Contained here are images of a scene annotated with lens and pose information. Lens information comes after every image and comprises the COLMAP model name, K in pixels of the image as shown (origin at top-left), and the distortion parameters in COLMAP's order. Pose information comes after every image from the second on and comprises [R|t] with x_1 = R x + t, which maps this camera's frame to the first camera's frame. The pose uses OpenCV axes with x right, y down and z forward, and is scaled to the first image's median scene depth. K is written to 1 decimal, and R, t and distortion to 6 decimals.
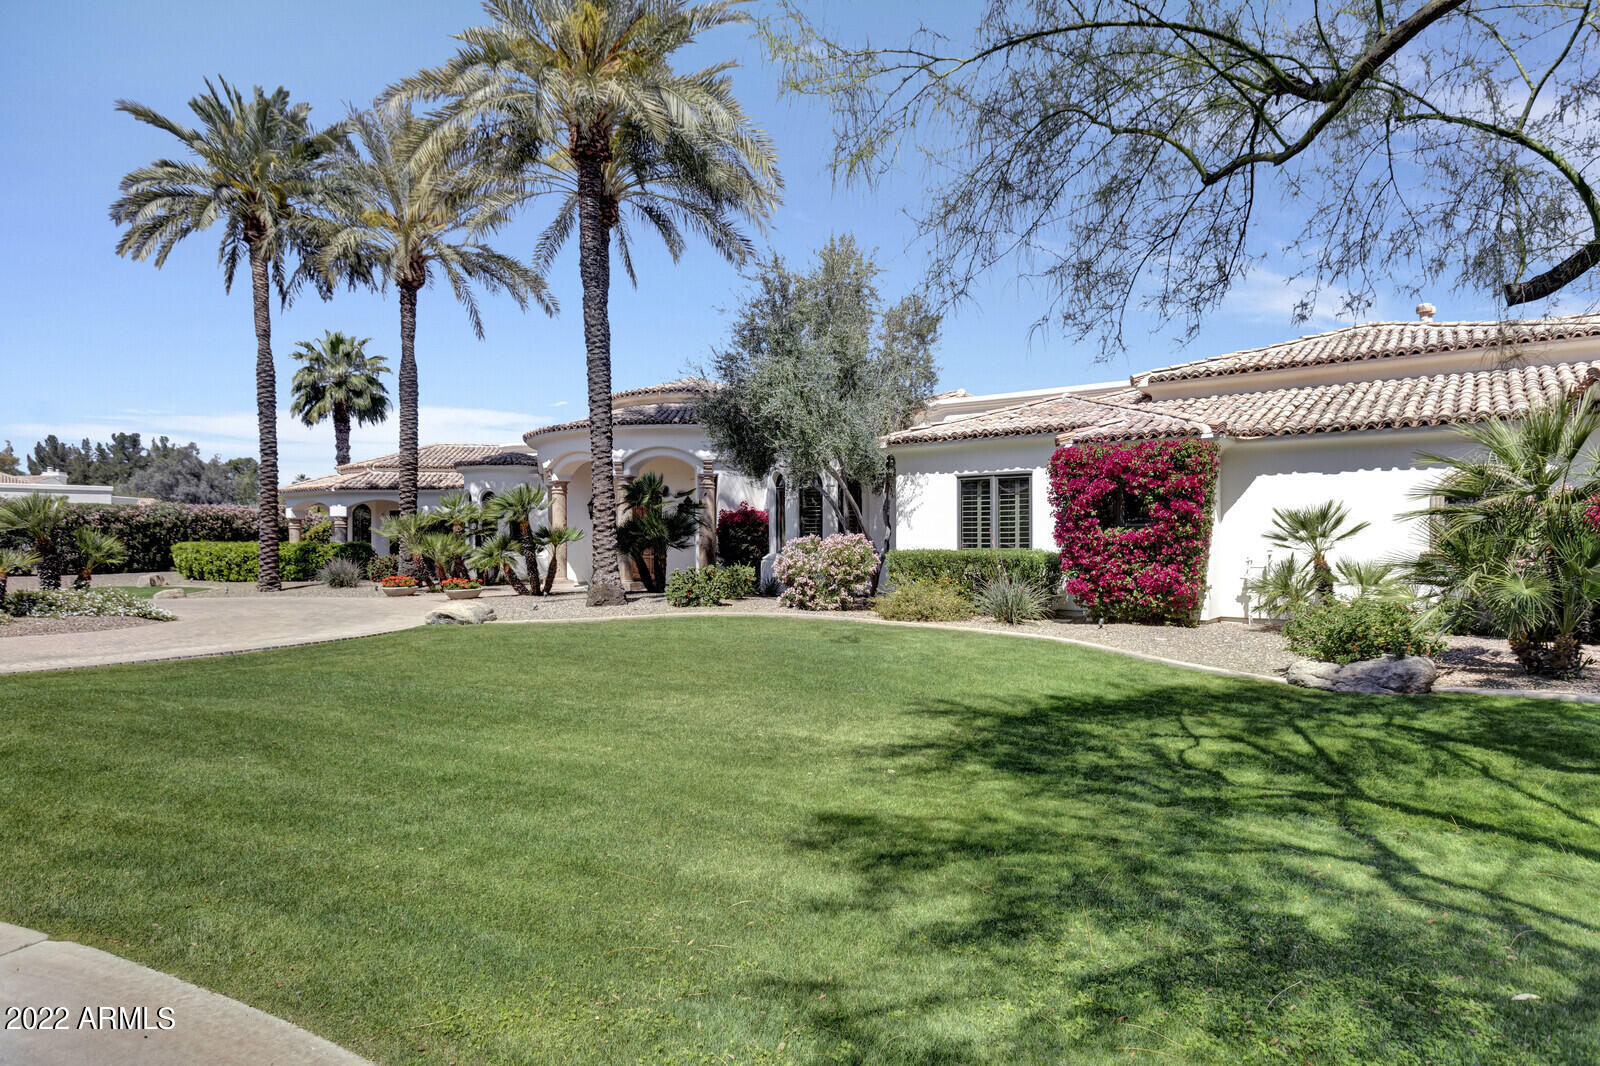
lens RADIAL K [[956.6, 0, 800.2], [0, 956.6, 535.7], [0, 0, 1]] dist [0.001740, -0.000163]
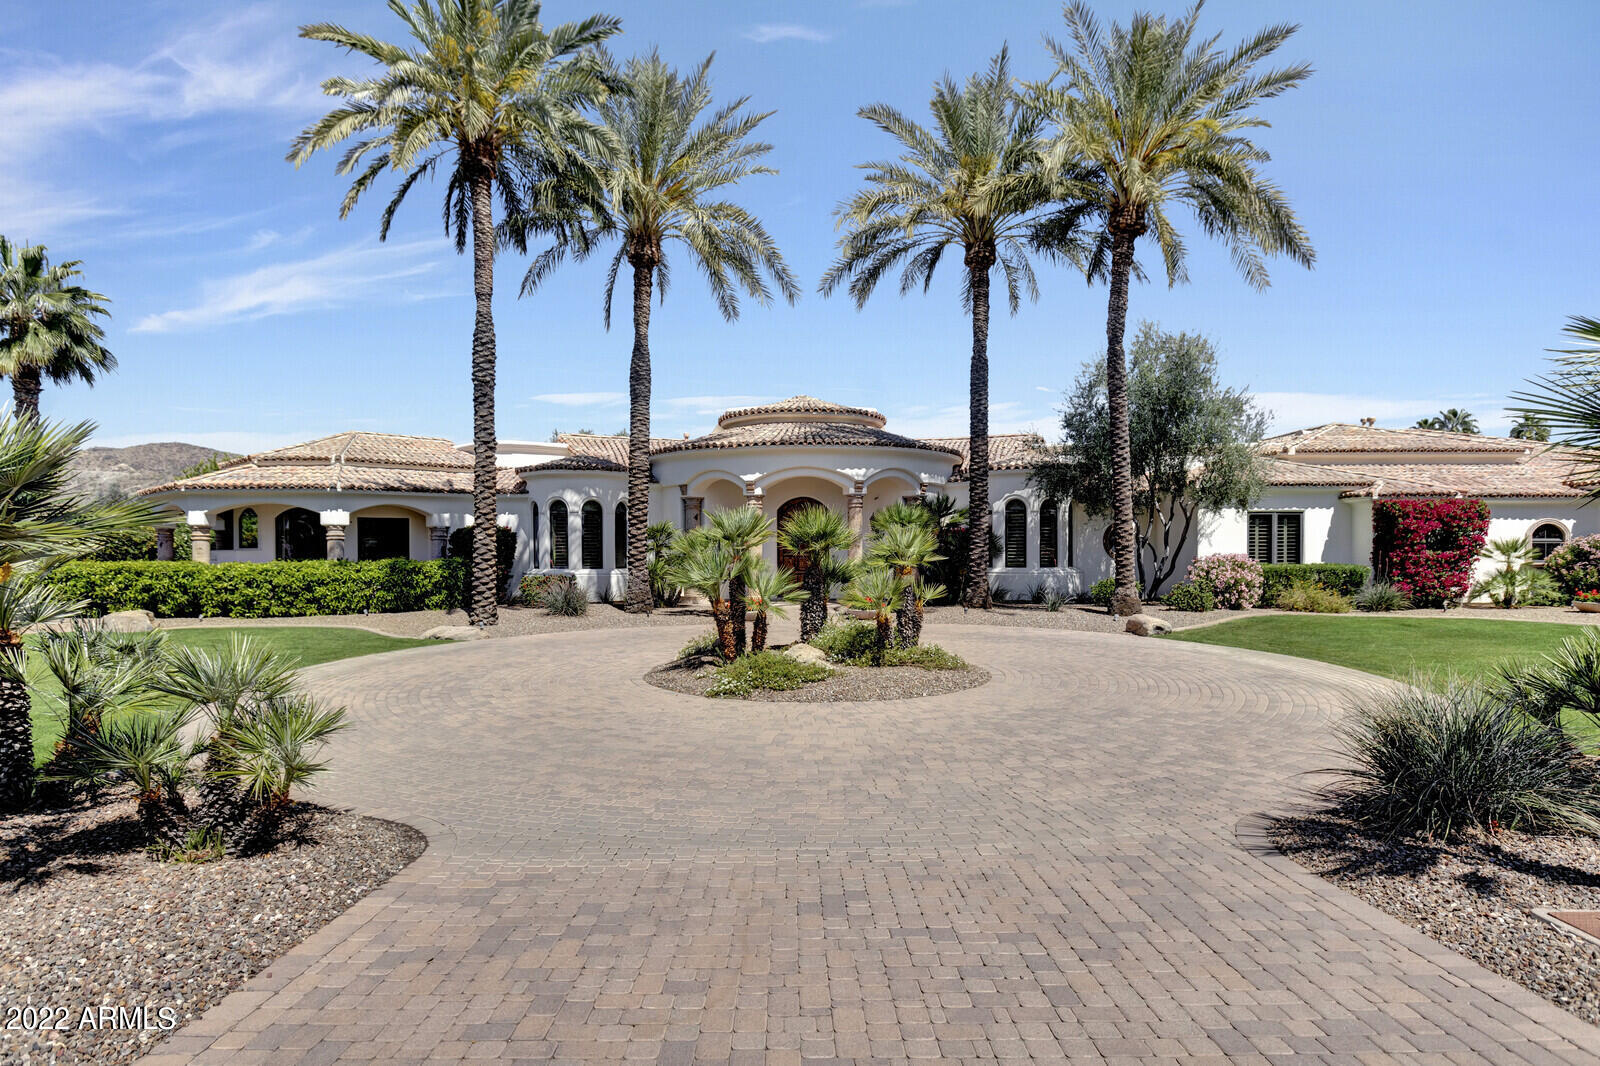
lens RADIAL K [[956.6, 0, 800.2], [0, 956.6, 539.7], [0, 0, 1]] dist [0.001740, -0.000163]
pose [[0.767564, 0.004109, 0.640959, -1.262420], [-0.003745, 0.999991, -0.001926, -0.015689], [-0.640961, -0.000922, 0.767573, 0.349378]]
